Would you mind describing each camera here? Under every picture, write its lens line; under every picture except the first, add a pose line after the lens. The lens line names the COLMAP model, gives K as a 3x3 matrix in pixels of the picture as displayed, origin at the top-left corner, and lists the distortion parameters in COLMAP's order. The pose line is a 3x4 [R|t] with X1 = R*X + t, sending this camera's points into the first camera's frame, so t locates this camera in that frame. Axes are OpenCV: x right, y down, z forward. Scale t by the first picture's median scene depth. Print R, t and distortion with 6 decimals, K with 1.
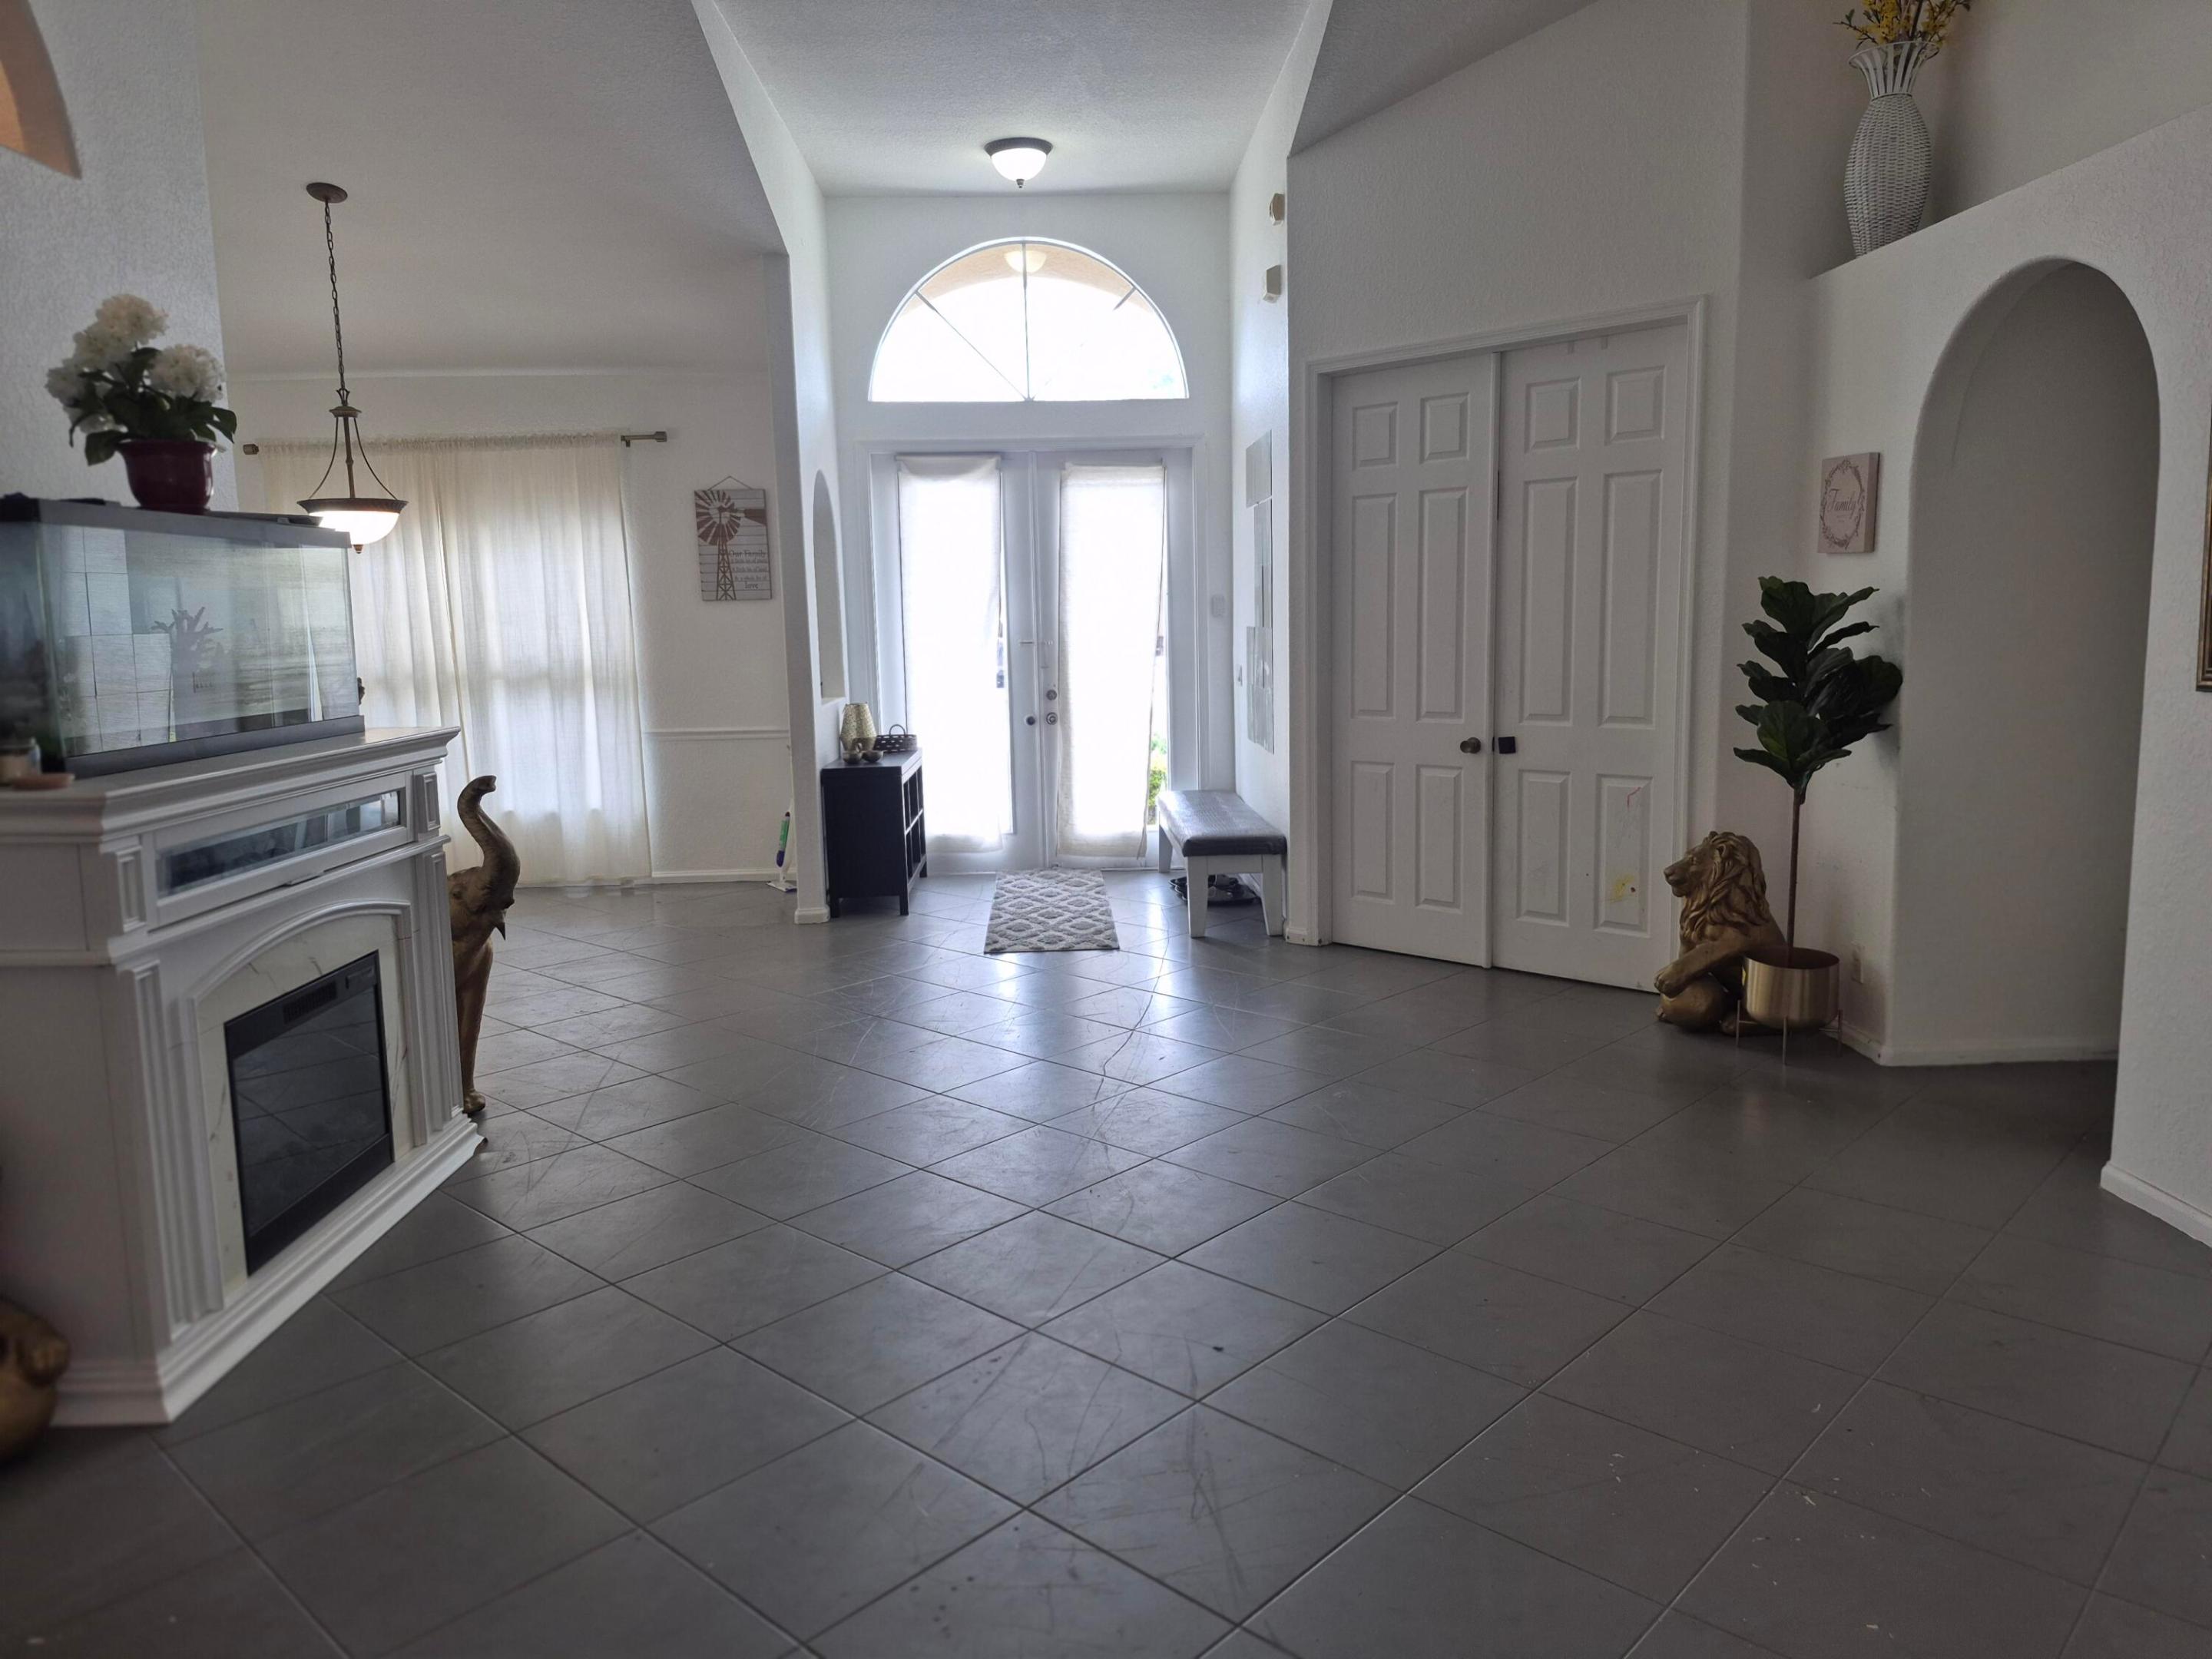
lens RADIAL K [[1522.7, 0, 1109.2], [0, 1522.7, 817.5], [0, 0, 1]] dist [0.091196, -0.111196]
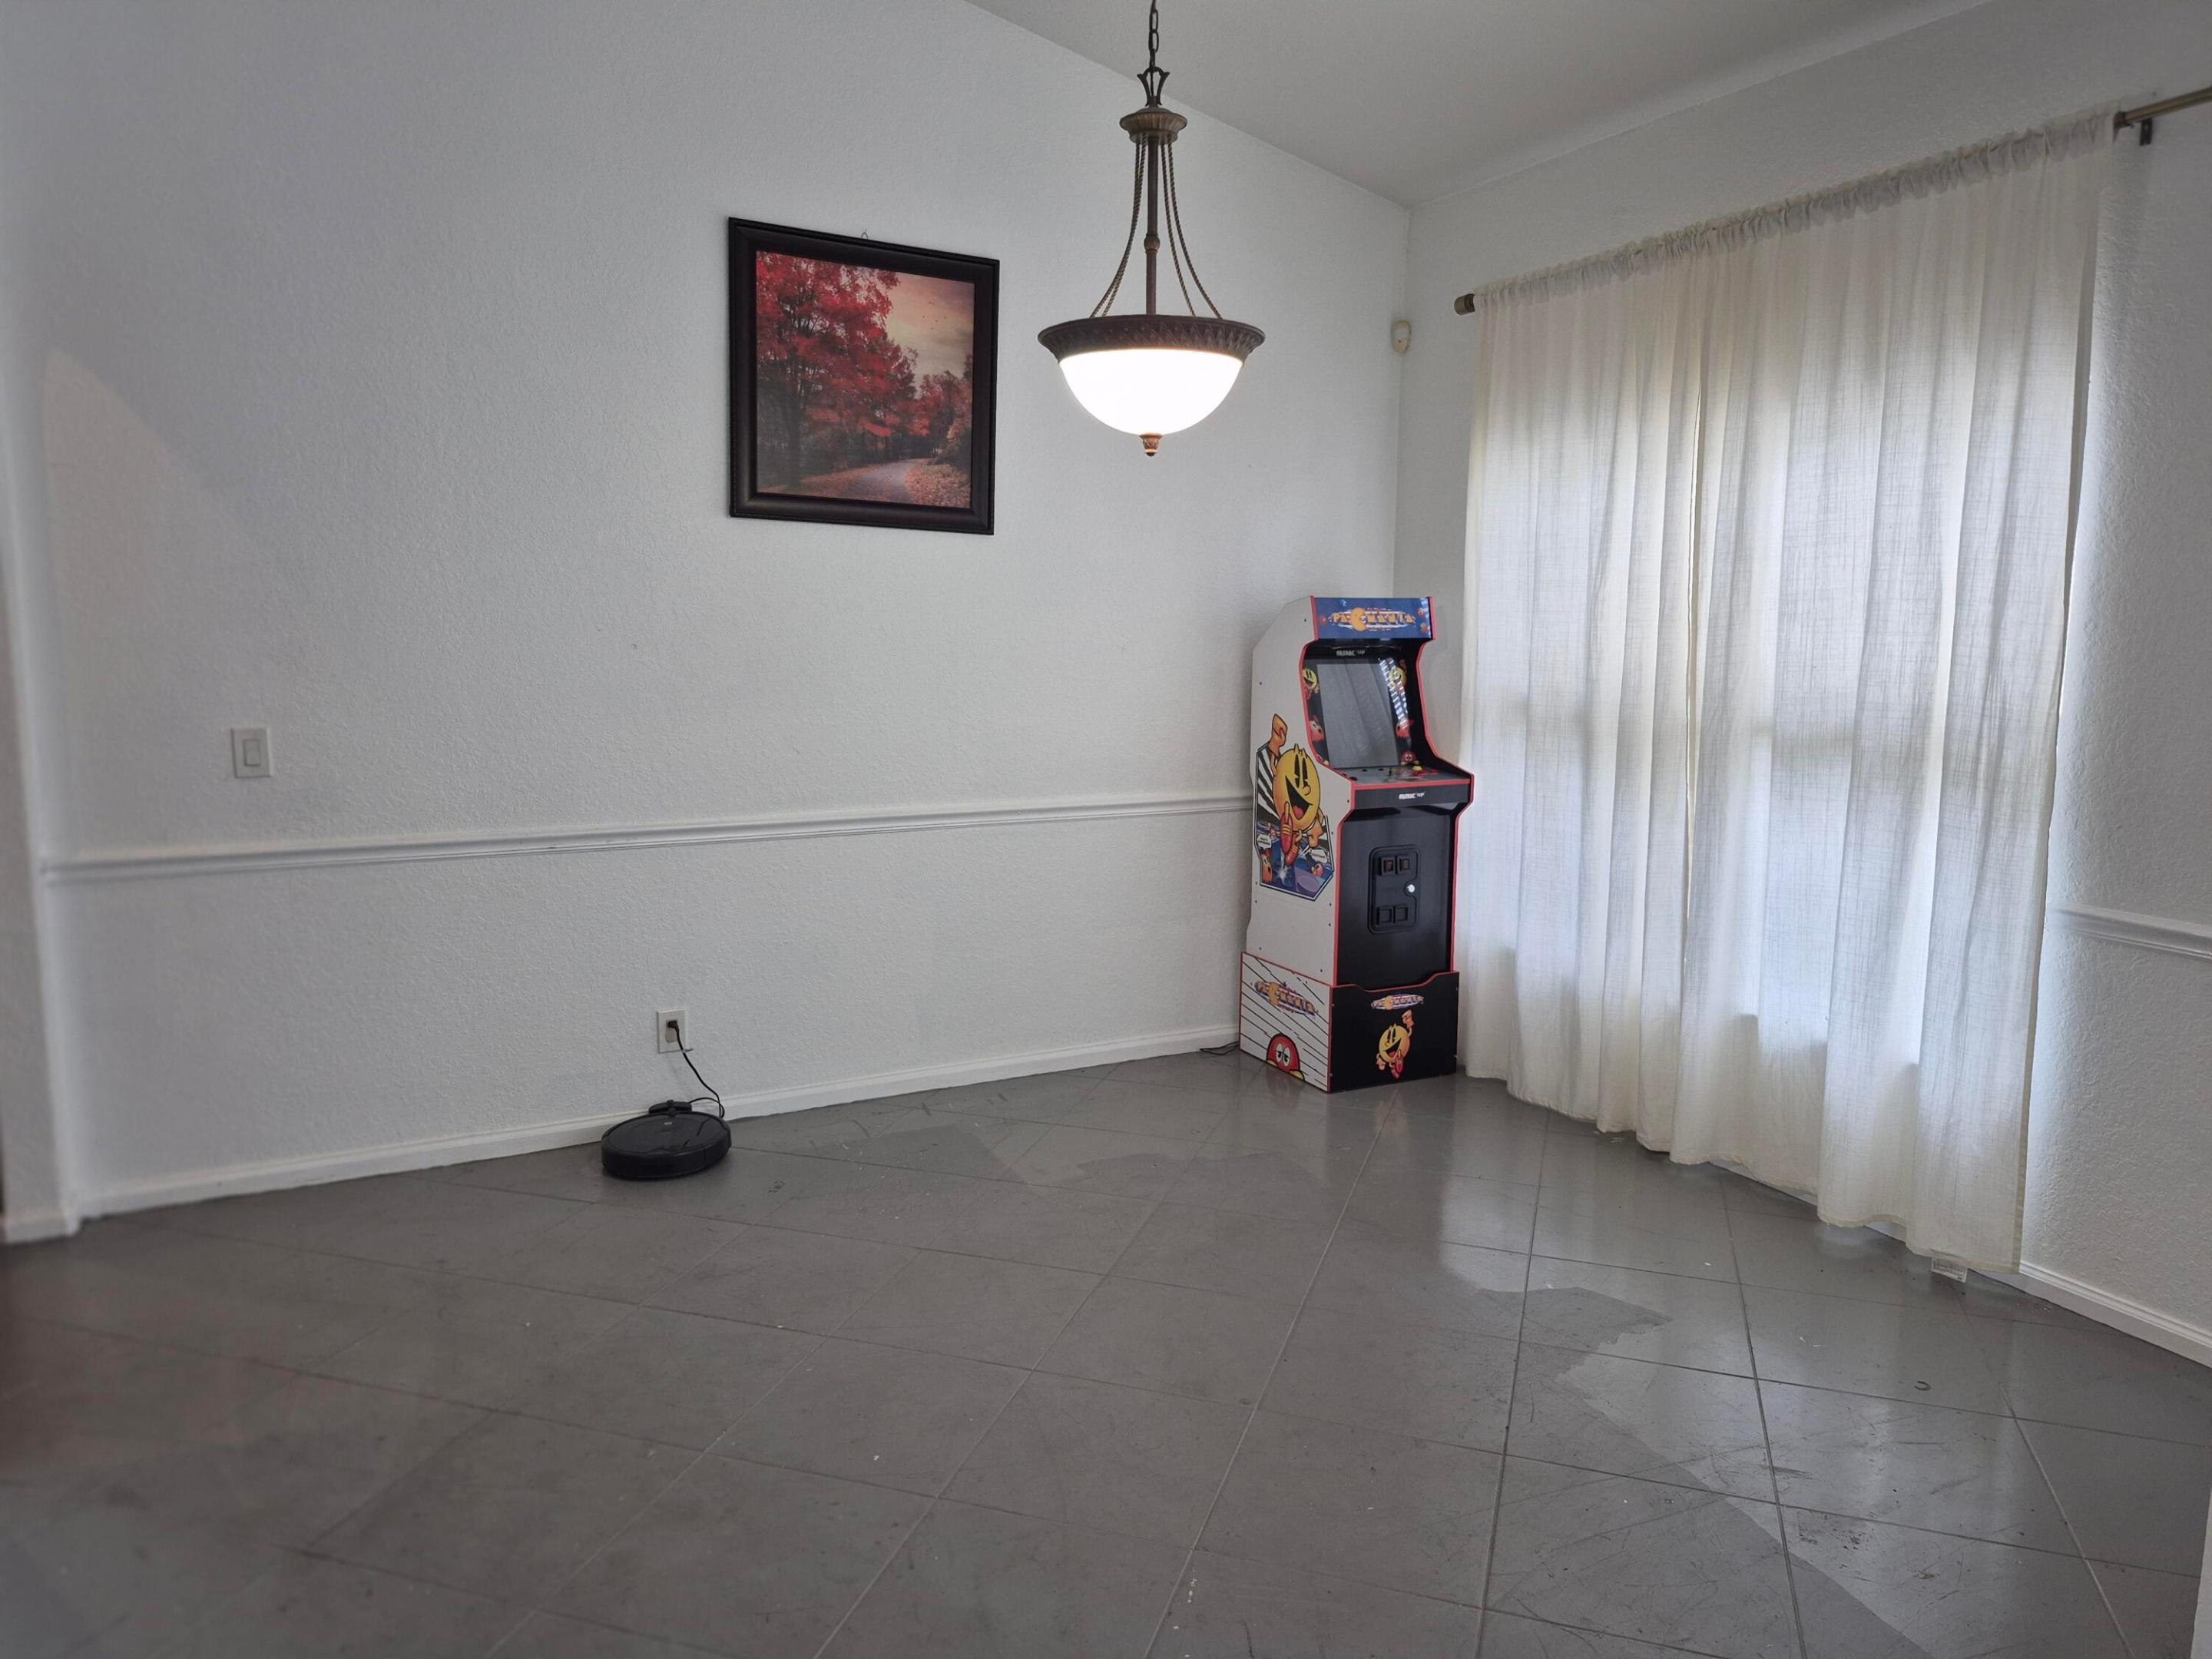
lens RADIAL K [[1521.3, 0, 1087.5], [0, 1521.3, 819.0], [0, 0, 1]] dist [0.089434, -0.107832]
pose [[0.409030, 0.151544, -0.899849, -0.078483], [-0.138362, 0.985012, 0.102994, -0.108611], [0.901970, 0.082377, 0.423868, 0.800617]]
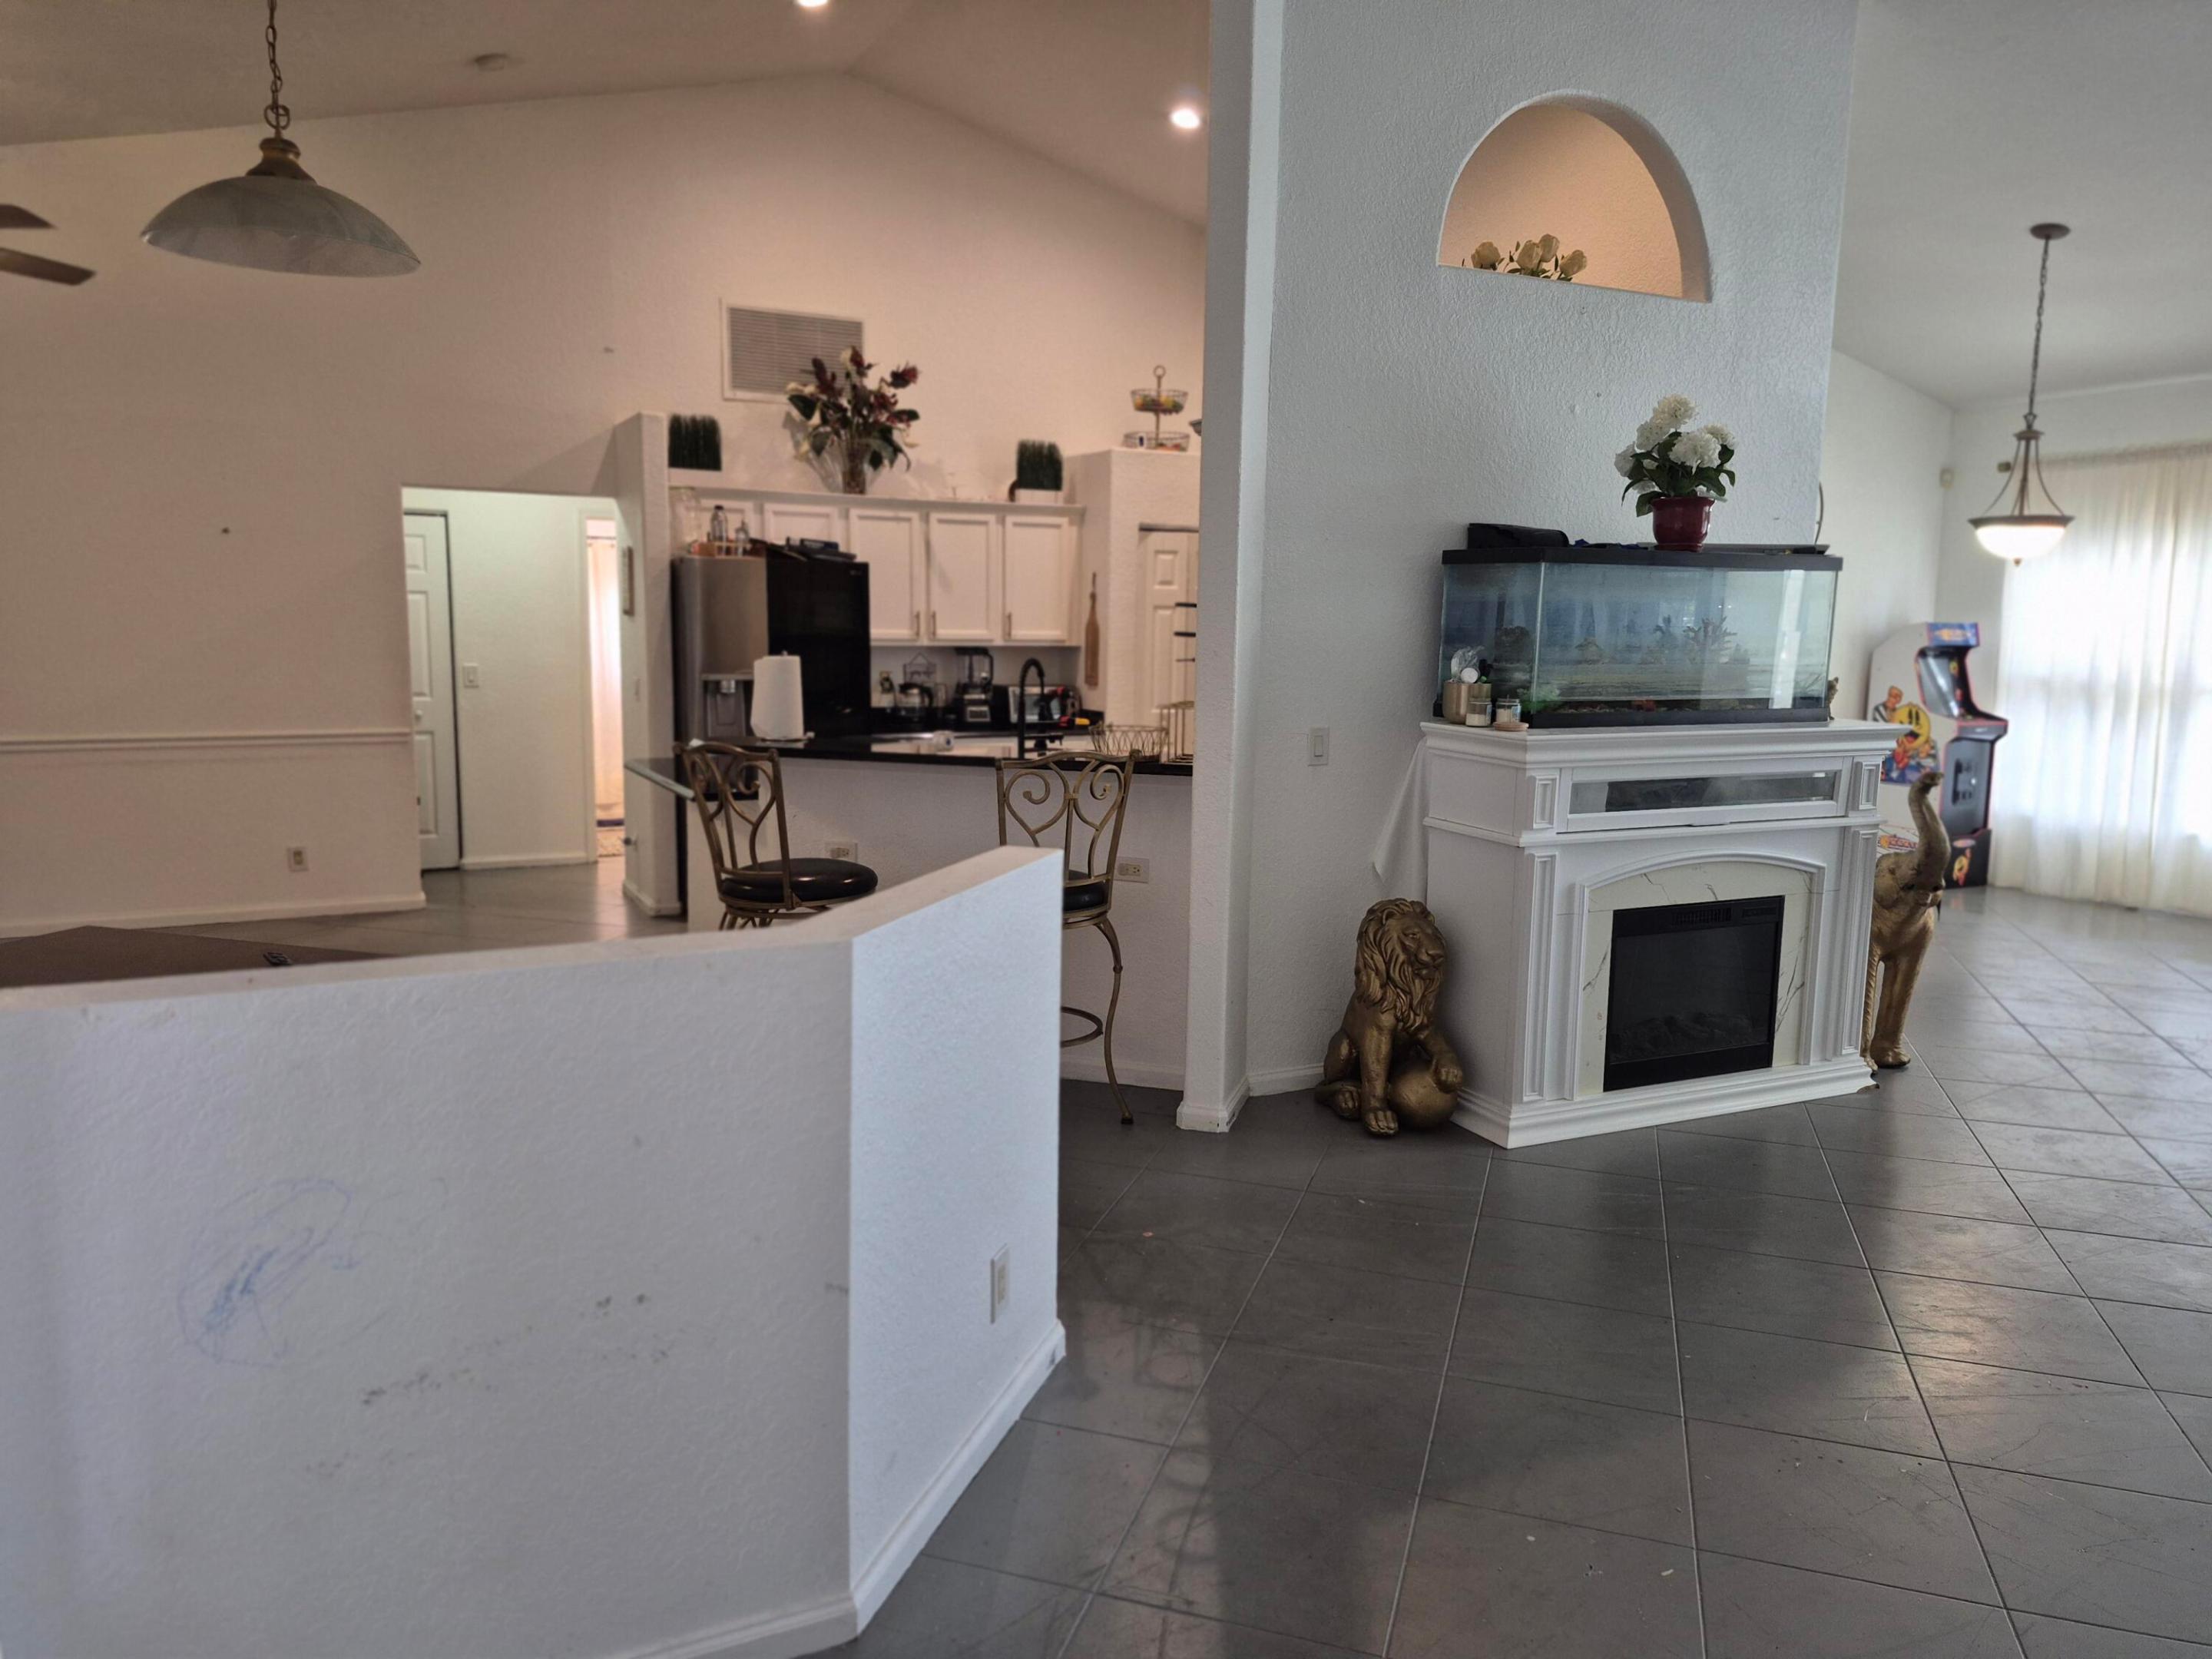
lens RADIAL K [[1530.9, 0, 1100.3], [0, 1530.9, 818.9], [0, 0, 1]] dist [0.118860, -0.150575]
pose [[0.420769, 0.148800, -0.894881, 0.243719], [-0.146781, 0.984625, 0.094707, -0.007719], [0.895214, 0.091502, 0.436140, -0.026317]]
